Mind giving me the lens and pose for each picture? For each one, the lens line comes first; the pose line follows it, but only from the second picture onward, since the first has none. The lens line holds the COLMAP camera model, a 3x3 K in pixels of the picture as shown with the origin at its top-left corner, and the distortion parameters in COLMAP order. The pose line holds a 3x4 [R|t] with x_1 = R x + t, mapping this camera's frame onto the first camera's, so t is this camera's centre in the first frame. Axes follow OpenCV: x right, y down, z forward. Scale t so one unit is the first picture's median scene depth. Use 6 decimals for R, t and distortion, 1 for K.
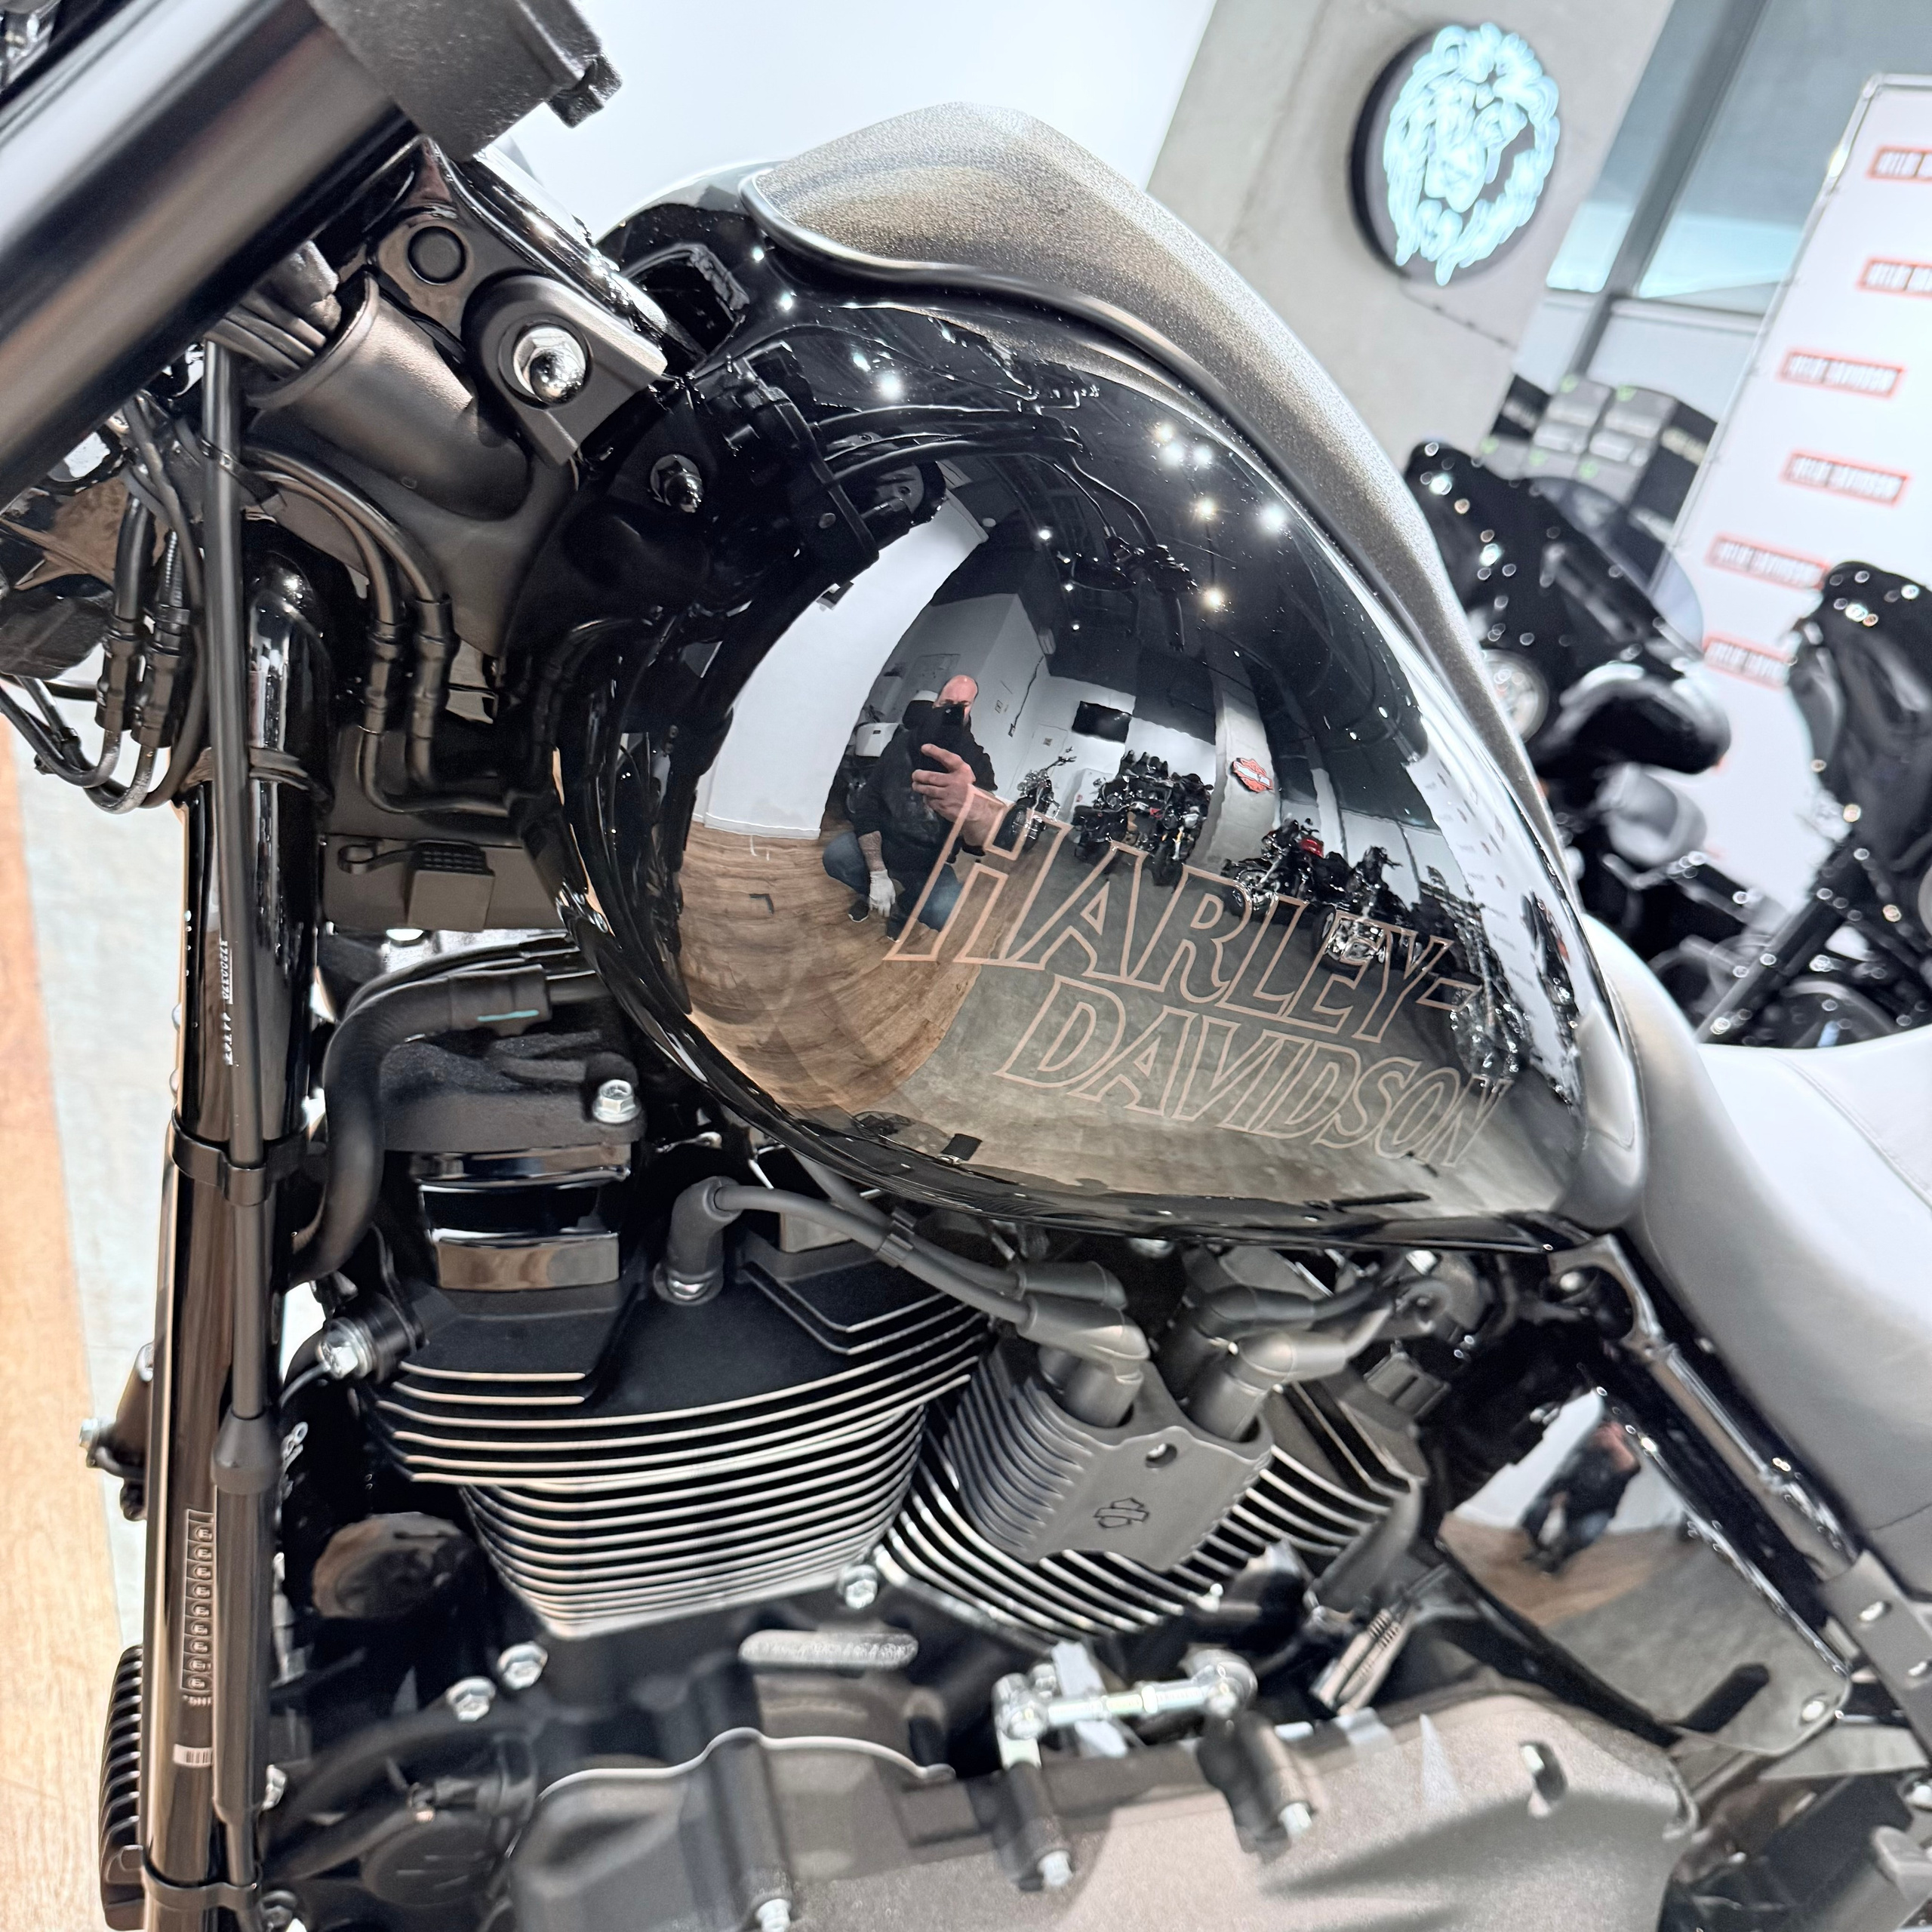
lens RADIAL K [[1847.1, 0, 990.4], [0, 1847.1, 966.1], [0, 0, 1]] dist [0.043216, -0.157214]
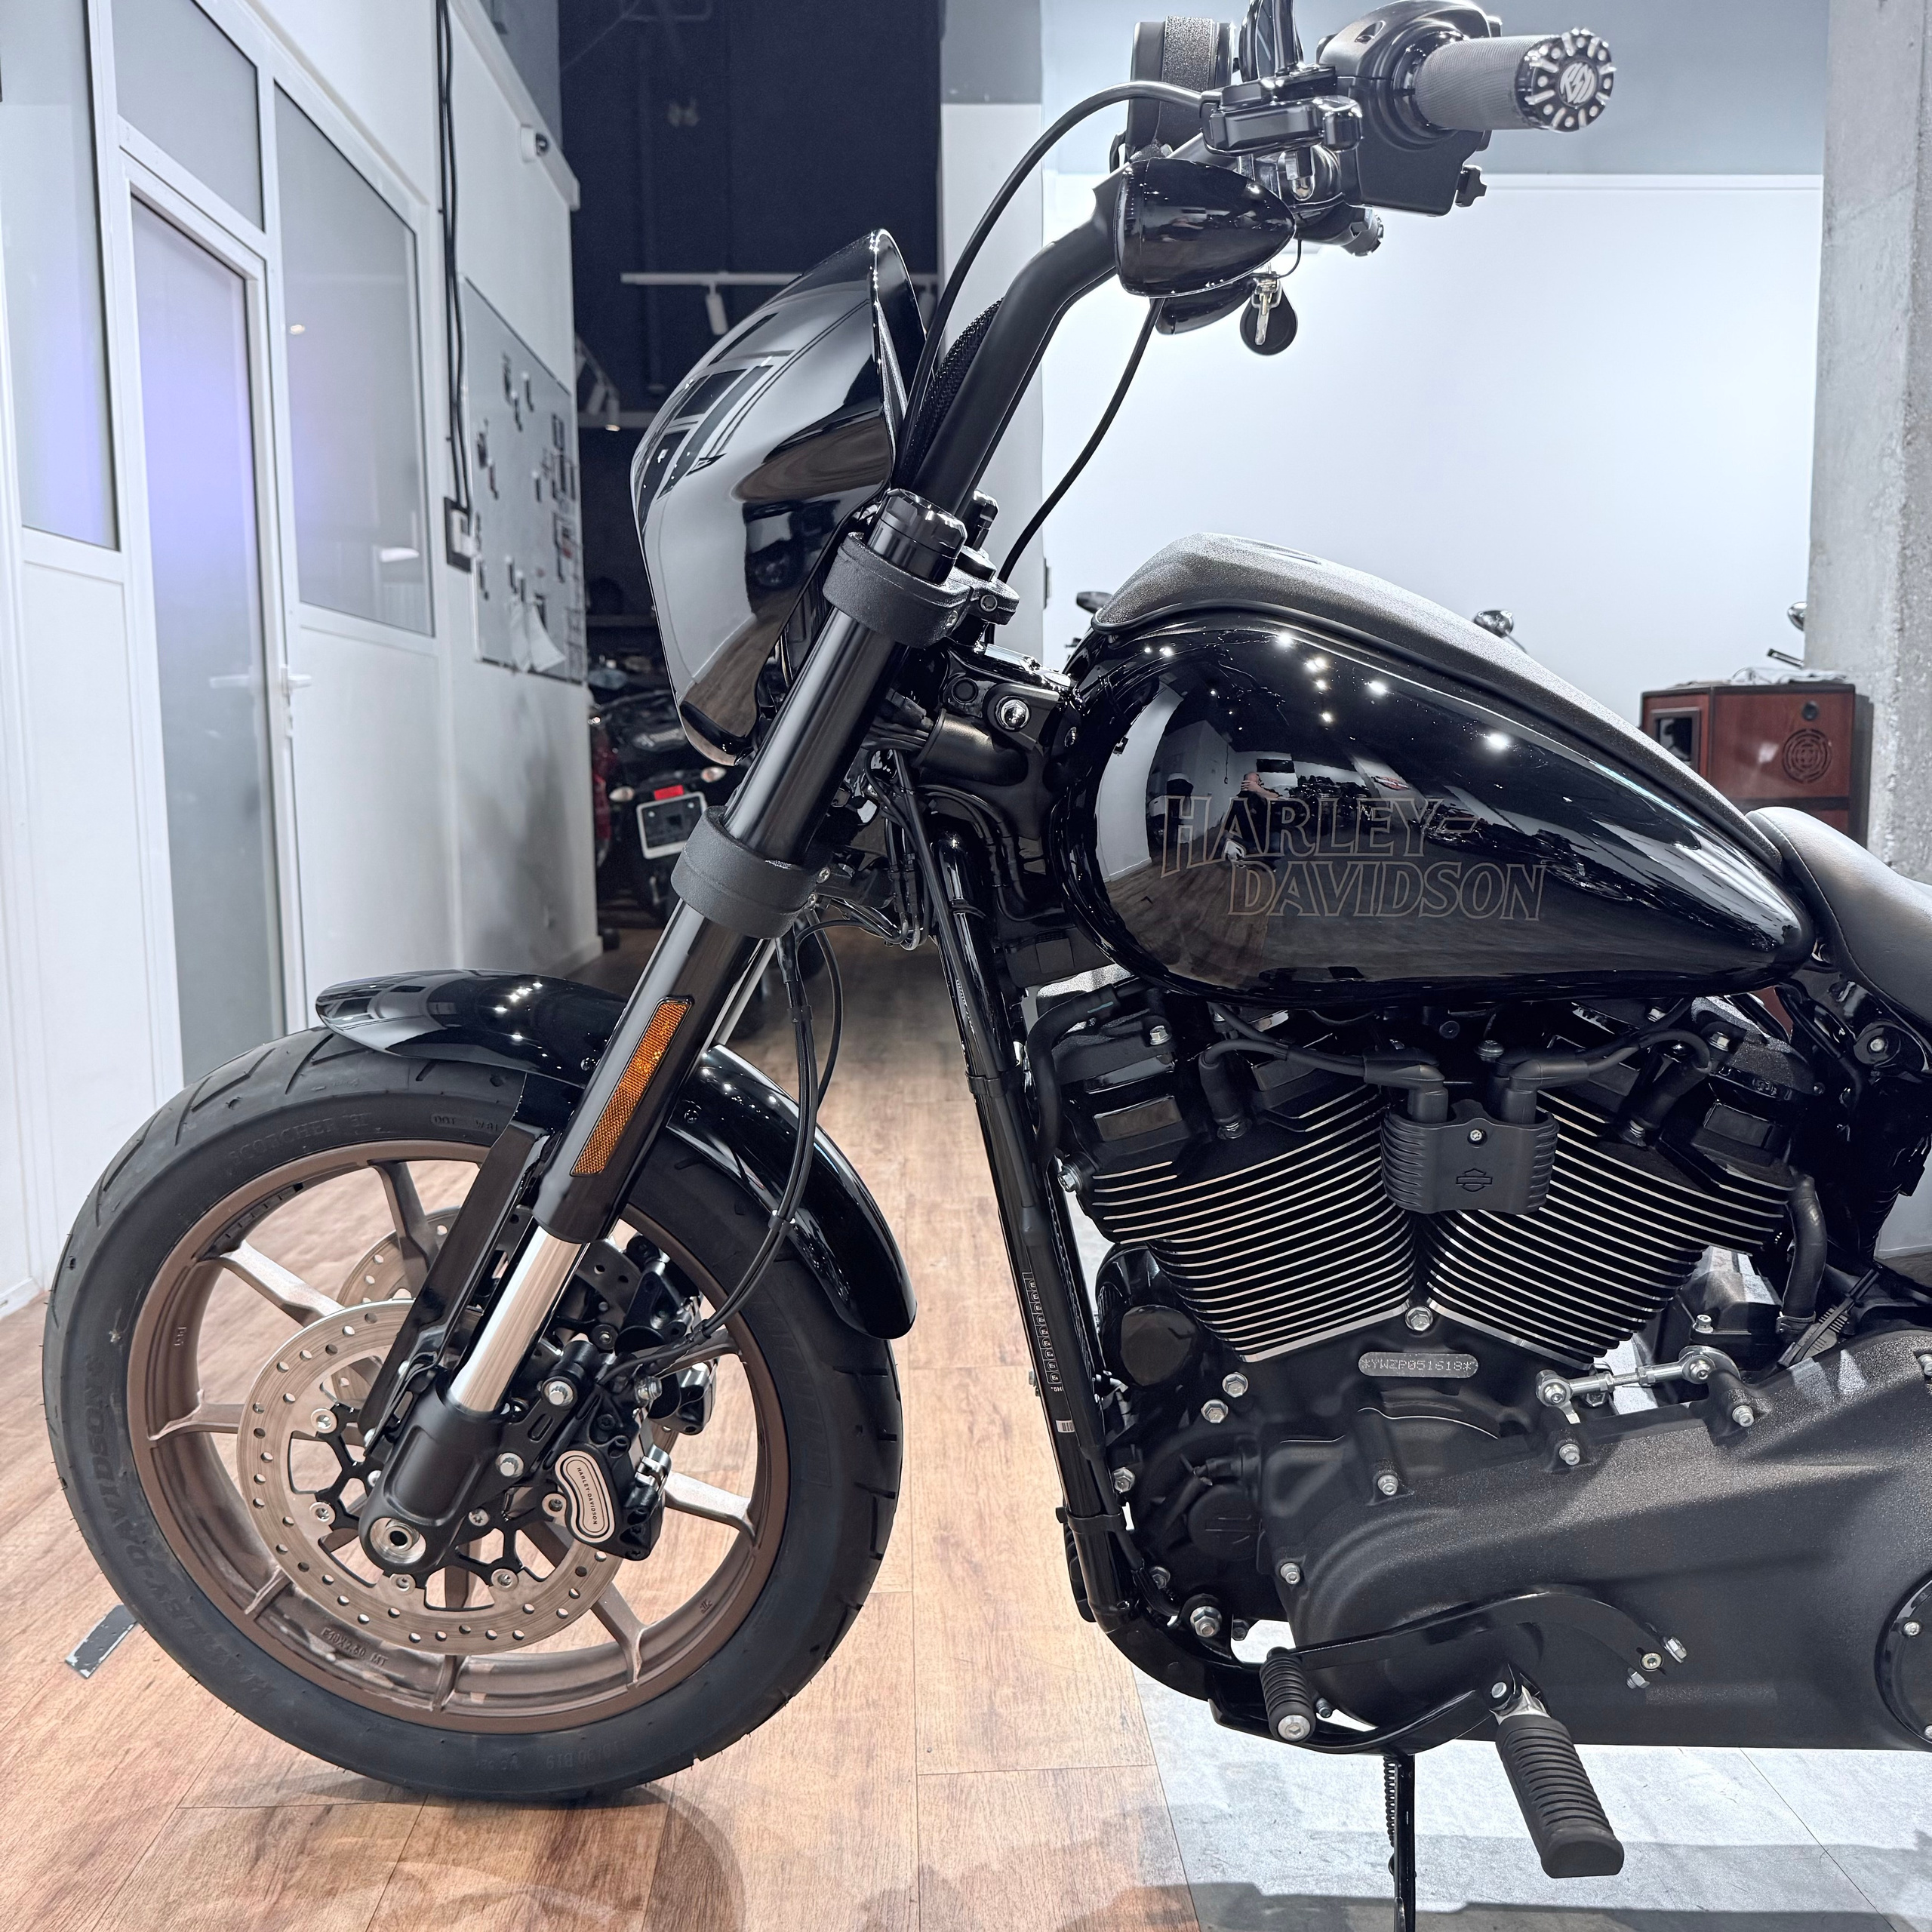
lens RADIAL K [[1784.4, 0, 979.1], [0, 1784.4, 974.3], [0, 0, 1]] dist [0.139394, -0.299773]
pose [[0.819780, -0.315054, -0.478227, 0.492618], [0.195889, 0.938965, -0.282792, 0.436218], [0.538134, 0.138148, 0.831461, -0.627608]]
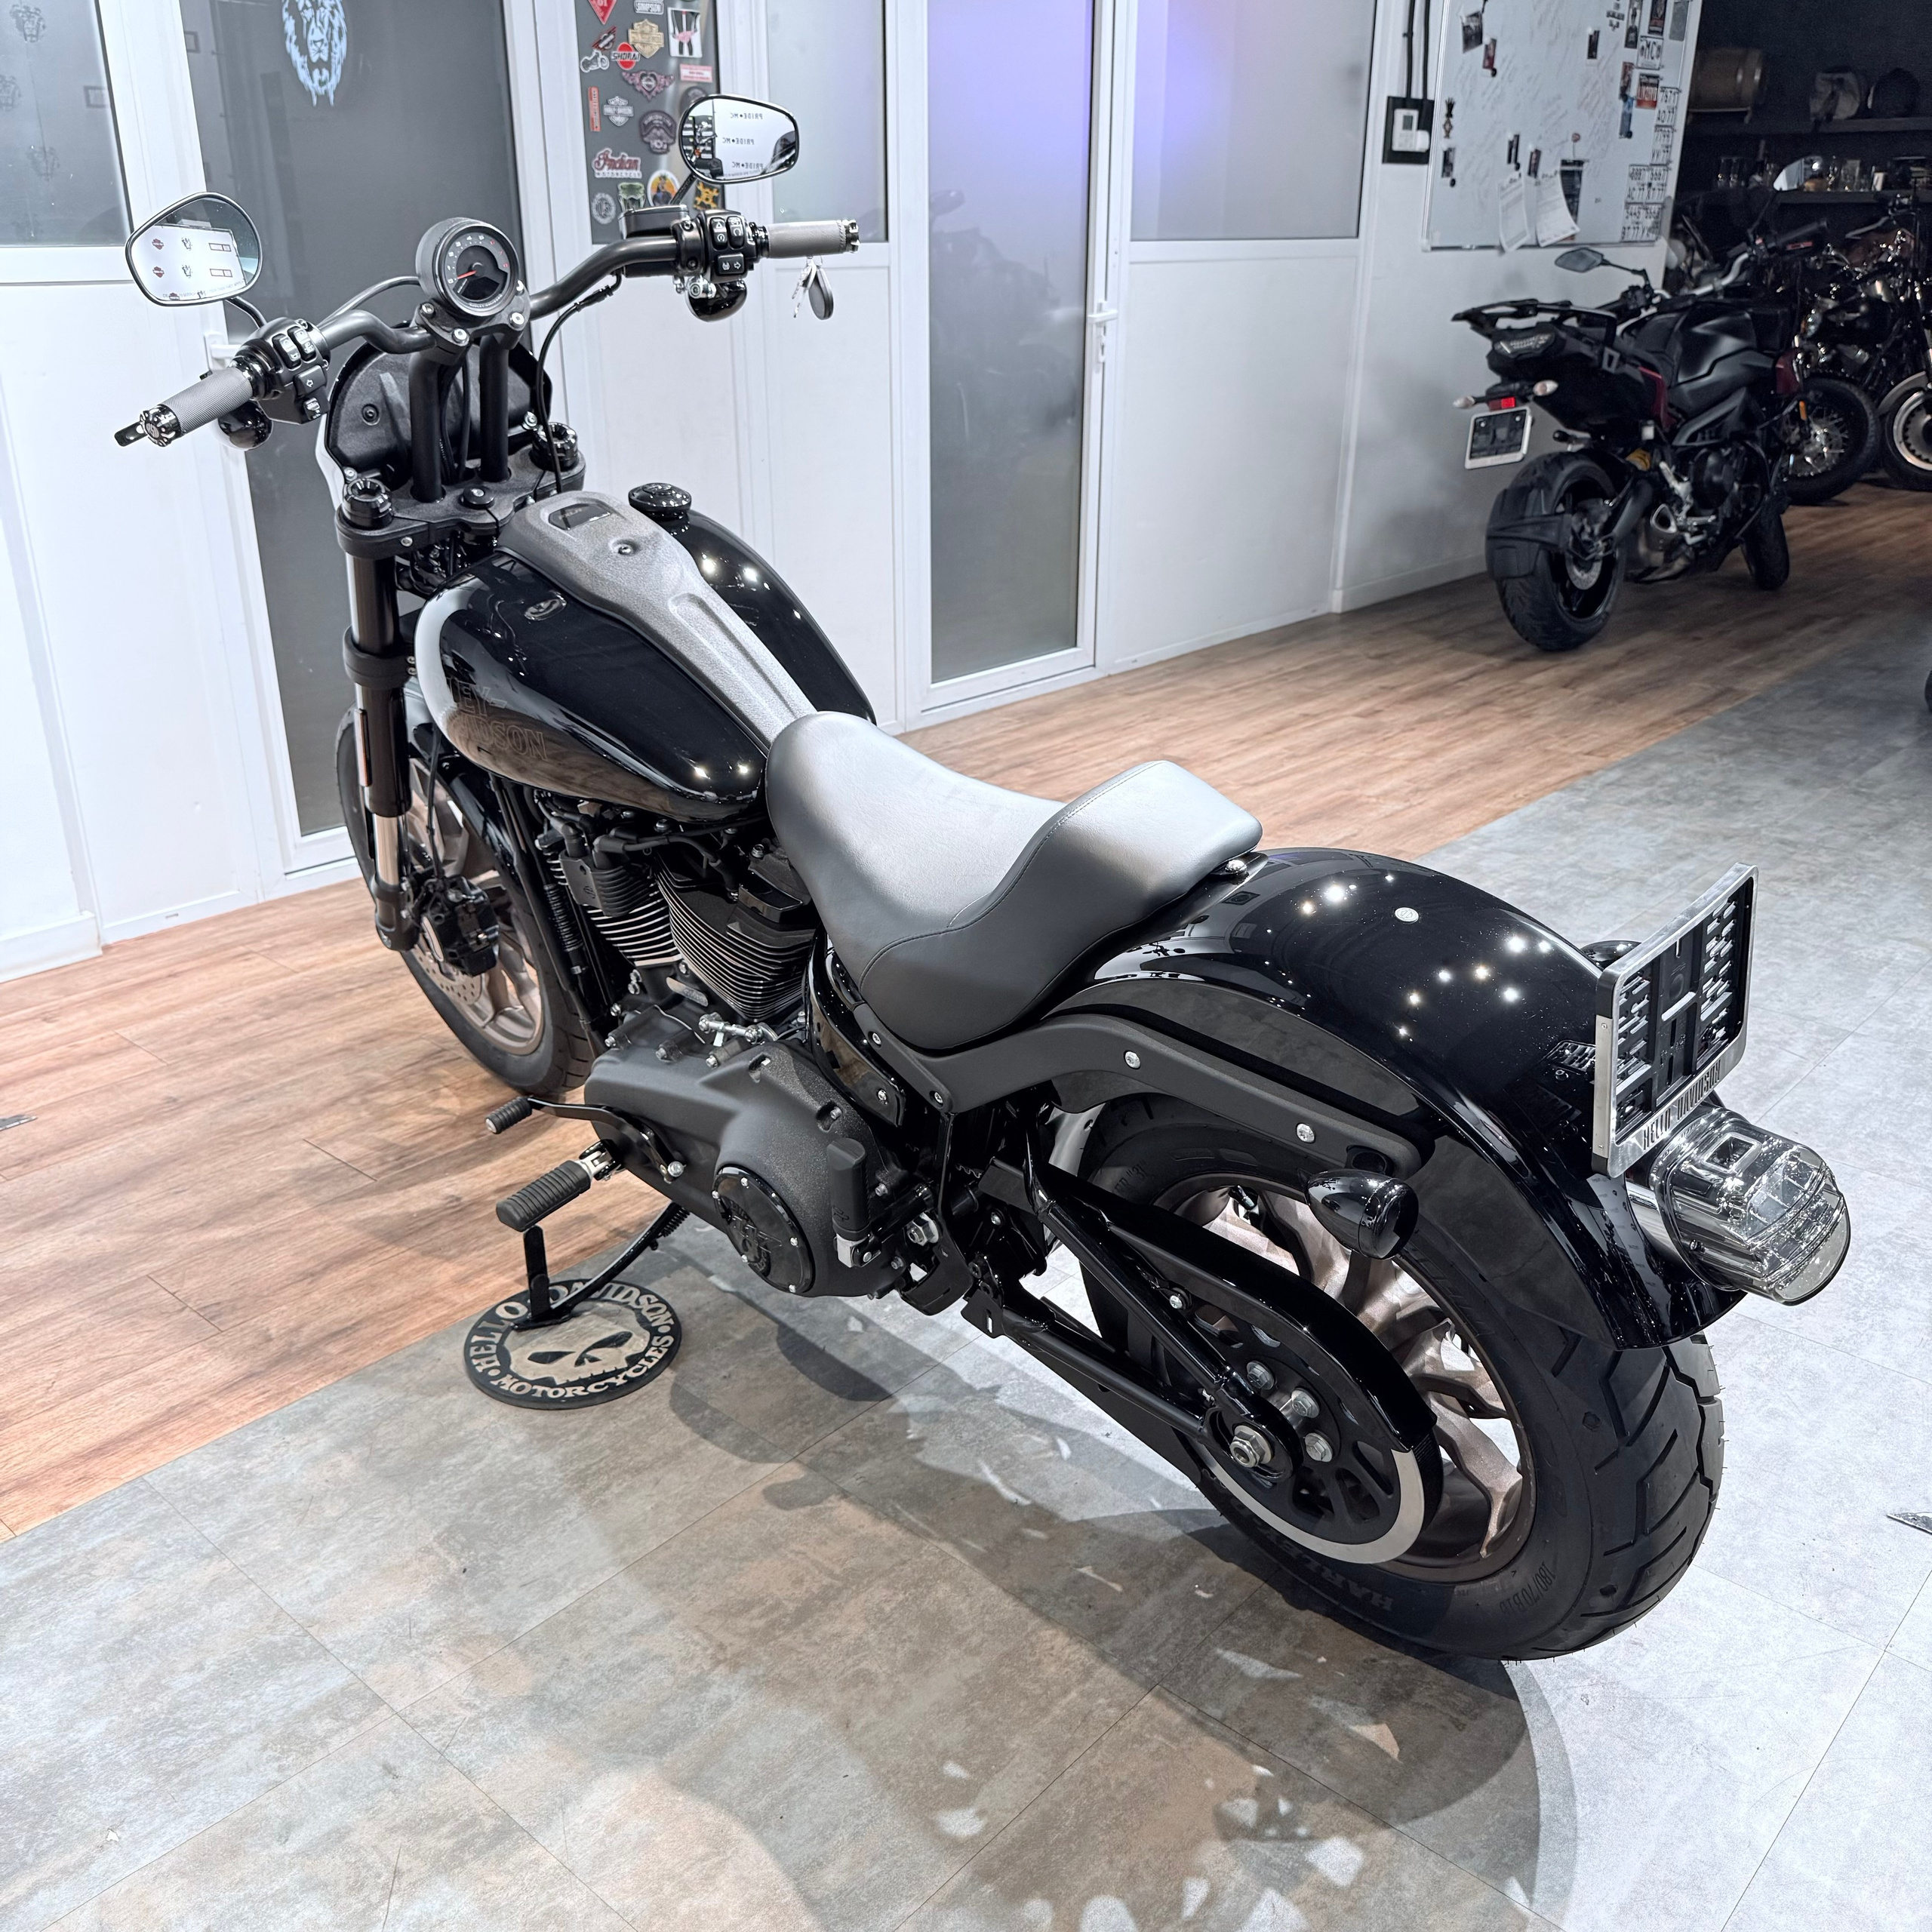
lens RADIAL K [[1753.5, 0, 1050.3], [0, 1753.5, 1017.1], [0, 0, 1]] dist [0.006376, -0.011310]
pose [[0.326905, 0.031738, -0.944524, 2.811710], [-0.124639, 0.992154, -0.009800, 0.374491], [0.936802, 0.120928, 0.328295, 0.675132]]
